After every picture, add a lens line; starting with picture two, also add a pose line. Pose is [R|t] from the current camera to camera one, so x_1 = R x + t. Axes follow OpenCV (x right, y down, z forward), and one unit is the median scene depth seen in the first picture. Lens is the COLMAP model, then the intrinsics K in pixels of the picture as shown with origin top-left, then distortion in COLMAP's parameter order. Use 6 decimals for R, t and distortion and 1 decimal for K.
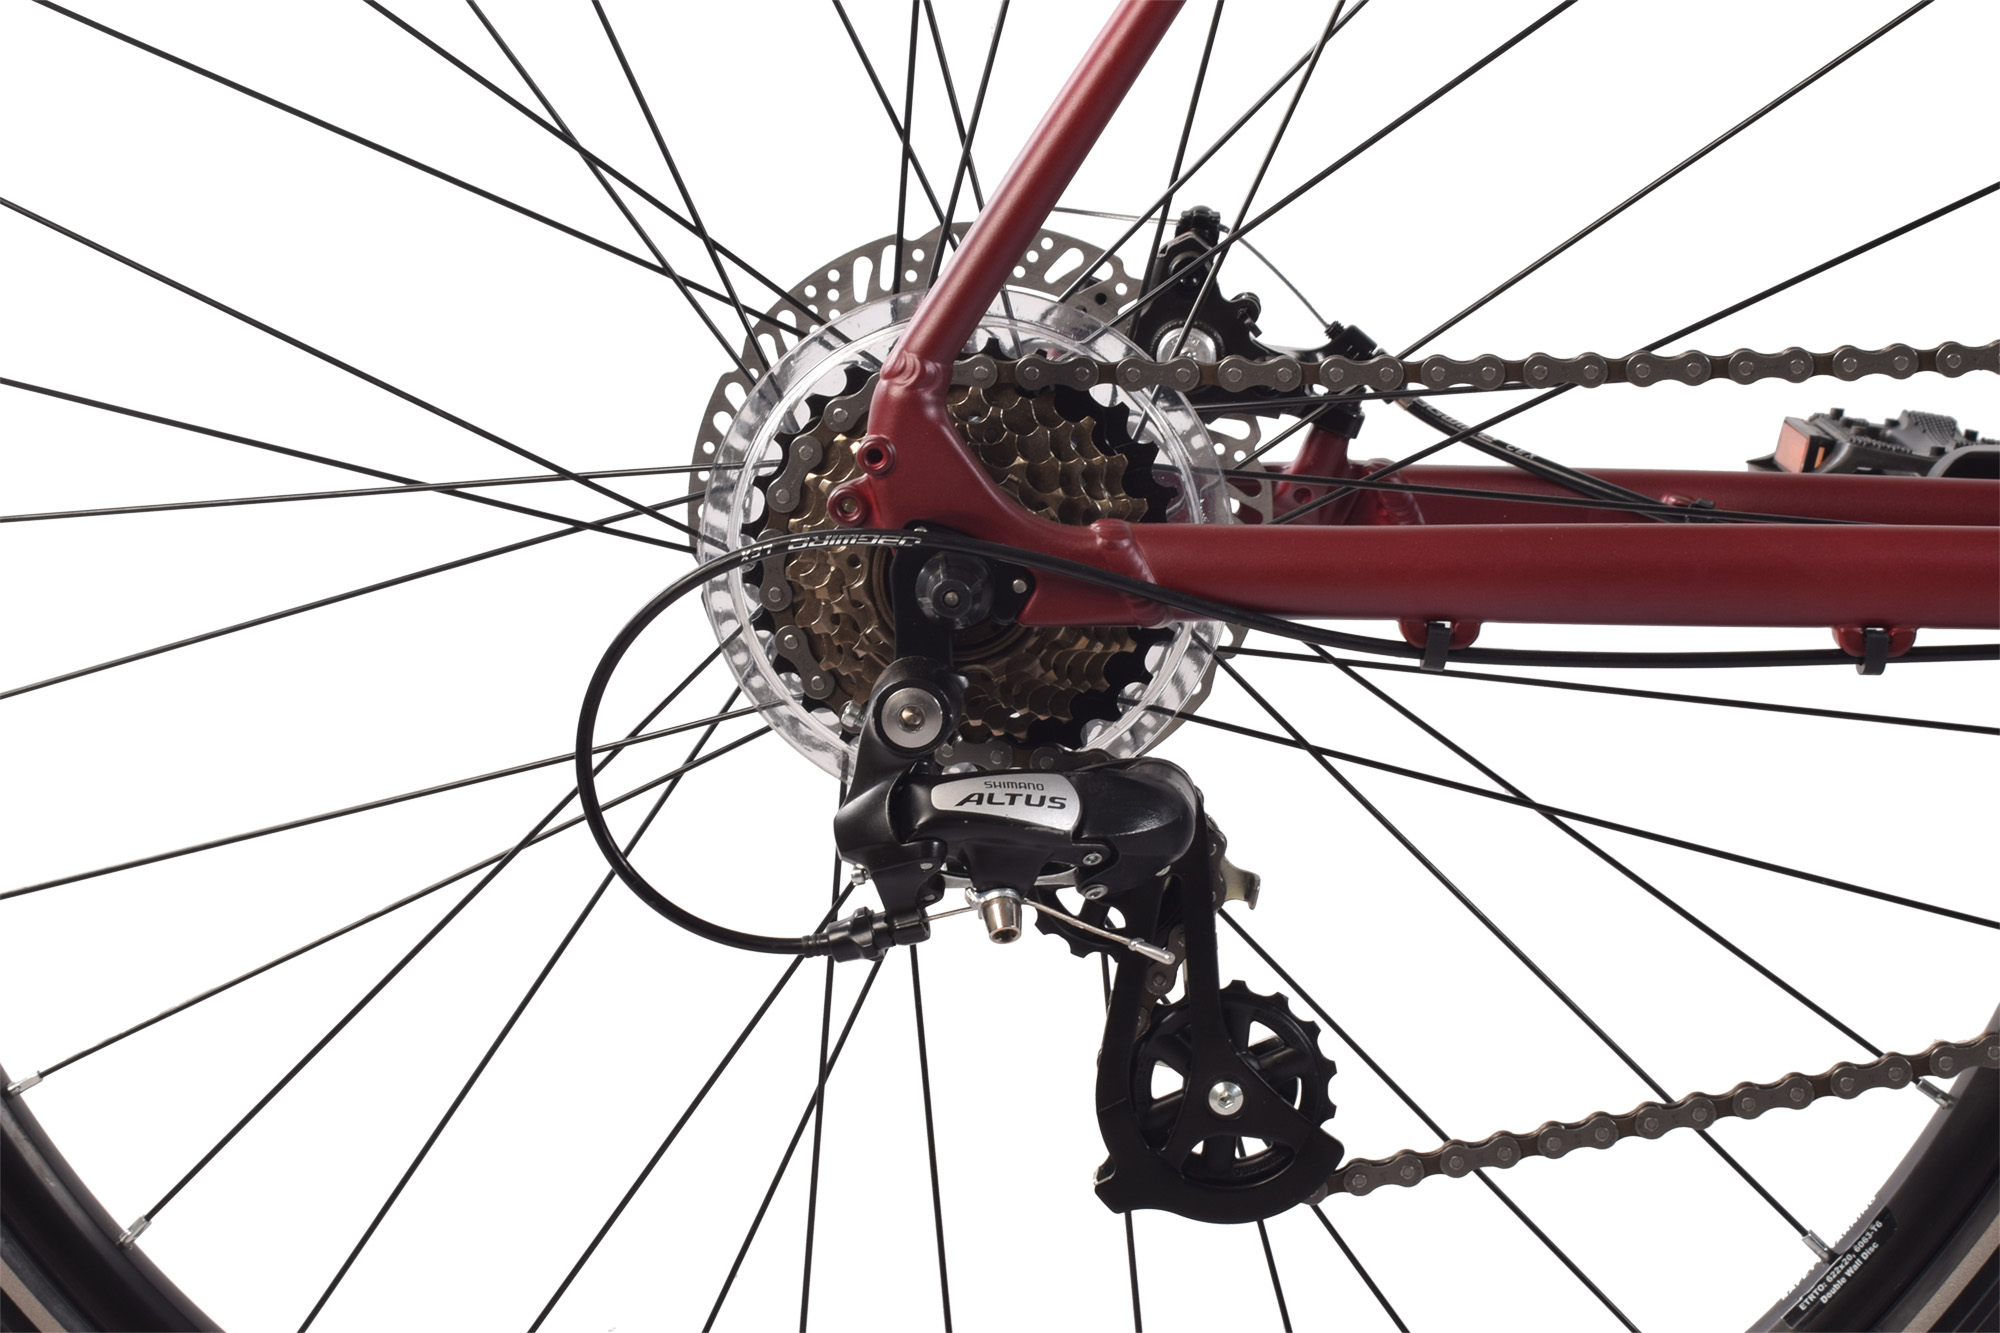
lens RADIAL K [[3962.7, 0, 1000.0], [0, 3962.7, 666.5], [0, 0, 1]] dist [0.047666, 0.171511]
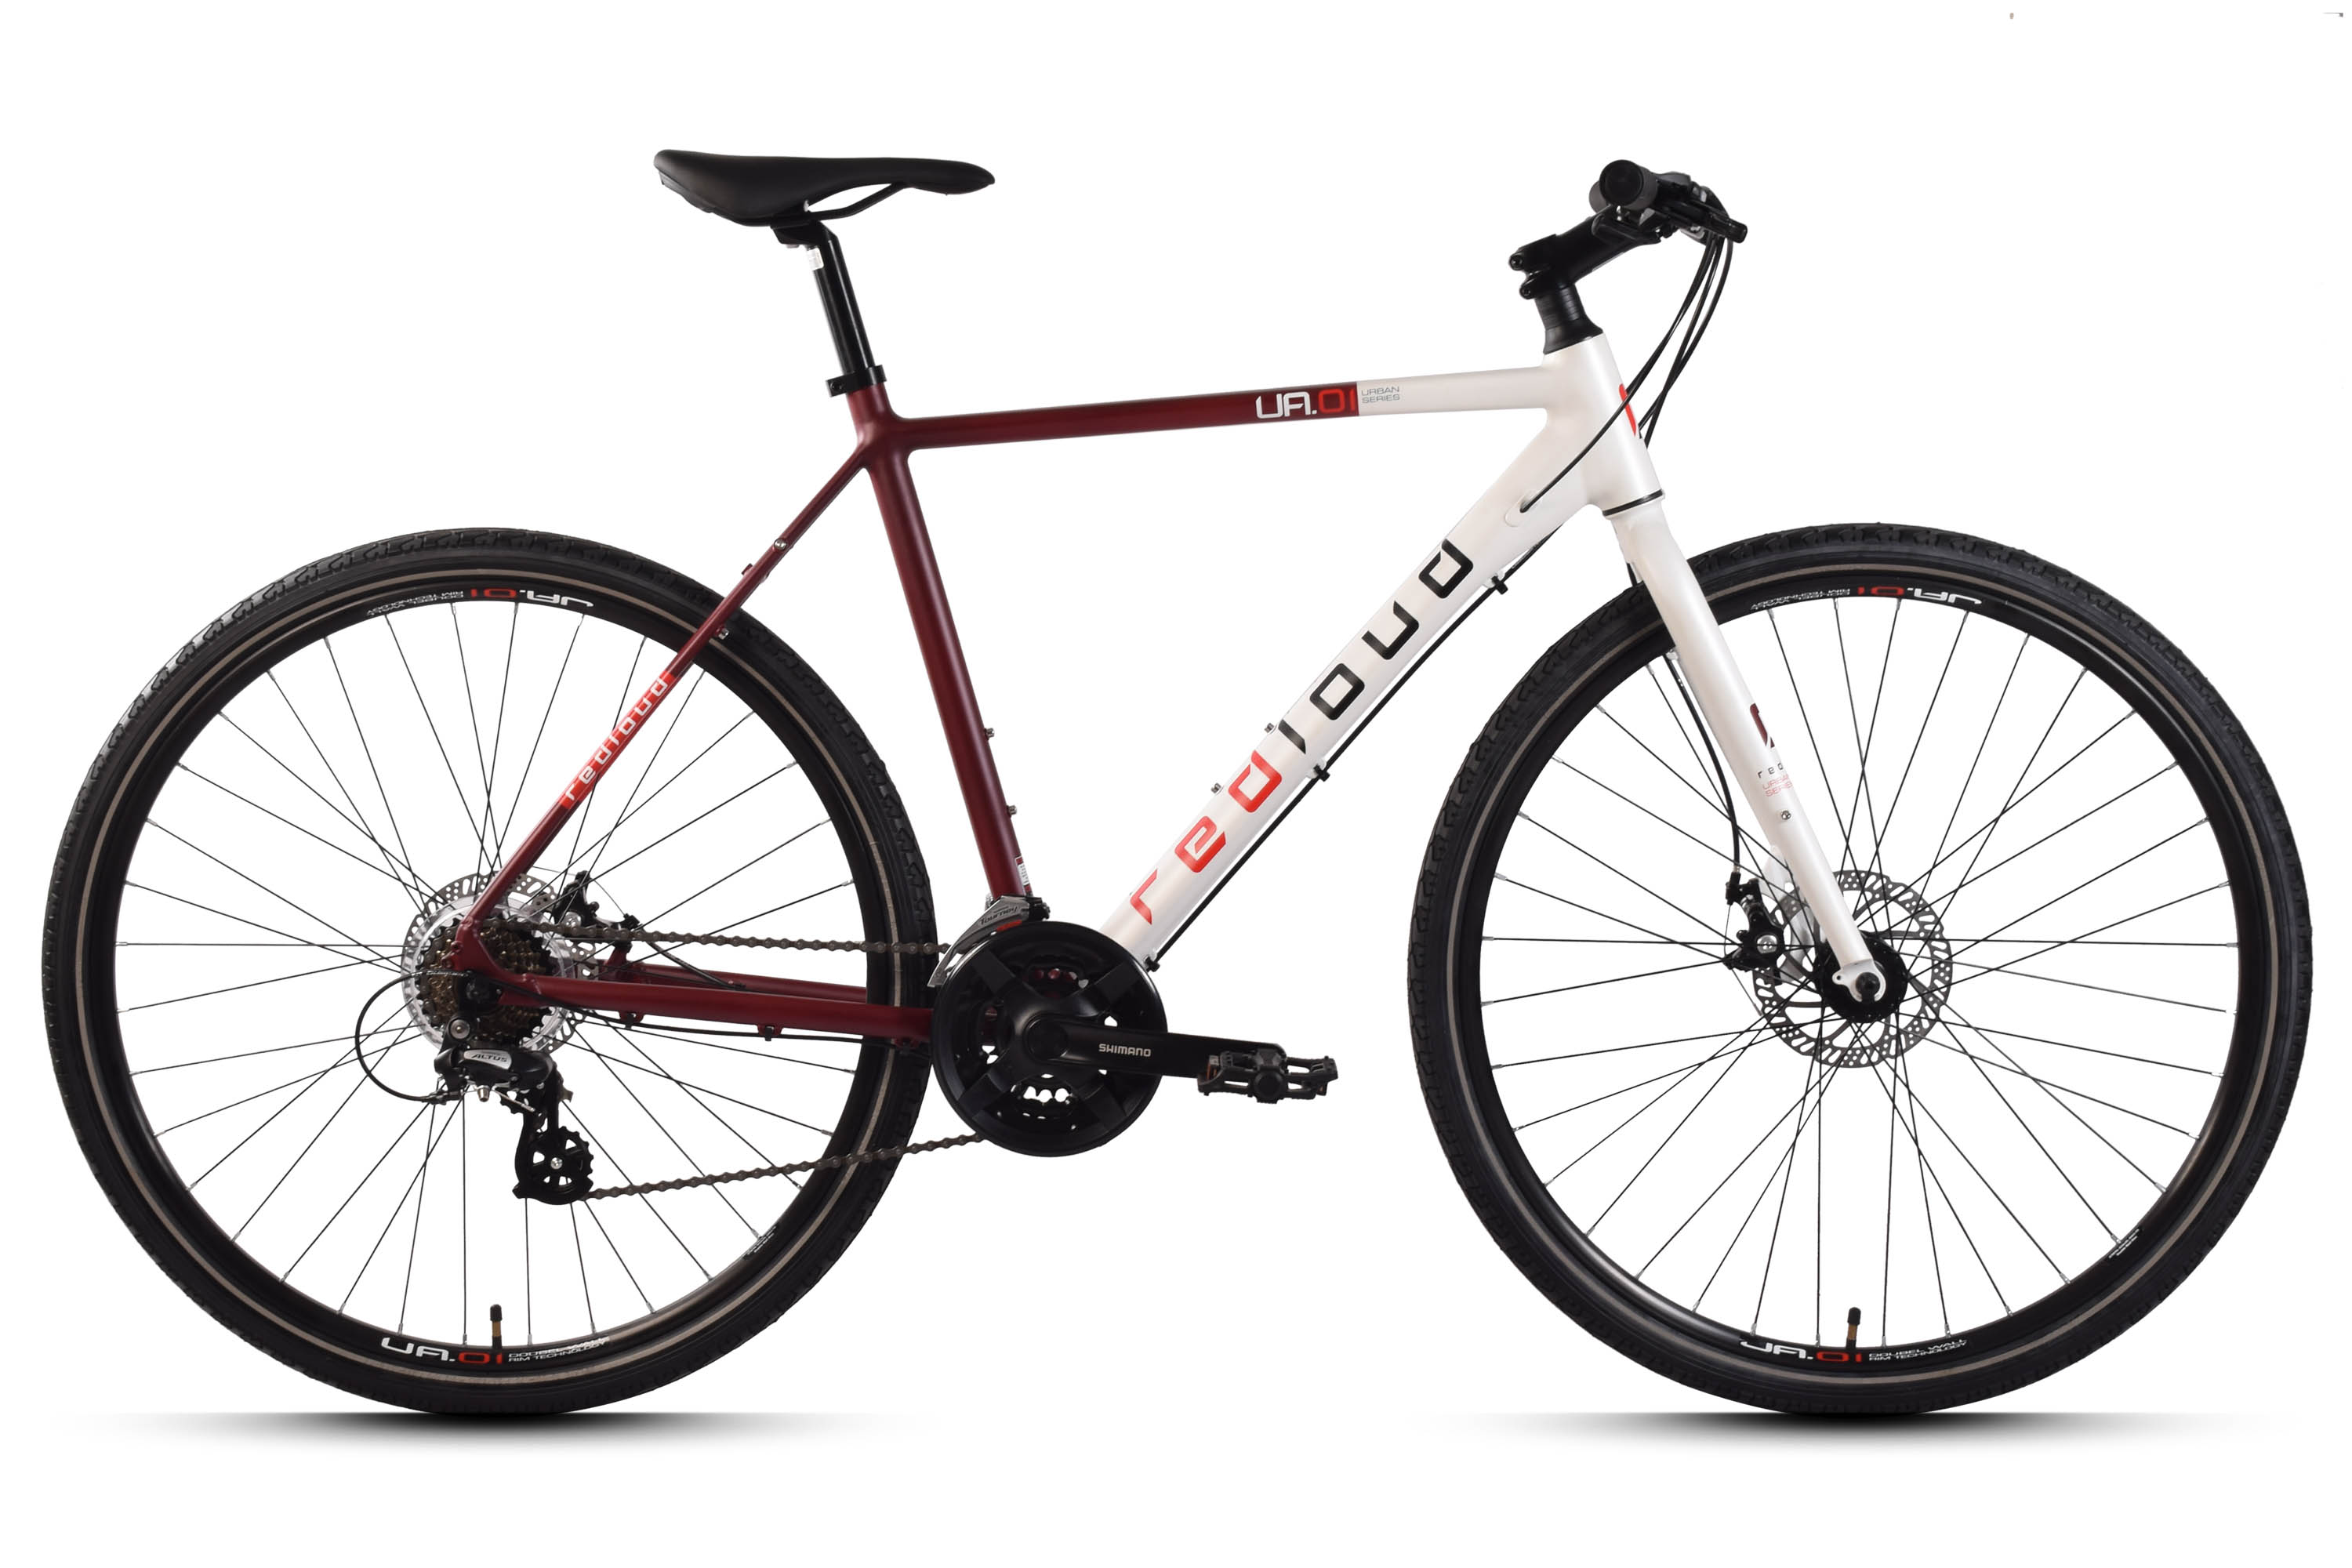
lens RADIAL K [[4870.7, 0, 1176.0], [0, 4870.7, 784.0], [0, 0, 1]] dist [-0.043526, -0.189690]
pose [[0.995376, 0.082073, 0.049913, 0.321619], [-0.077905, 0.993715, -0.080384, 0.081811], [-0.056197, 0.076124, 0.995513, -2.799744]]
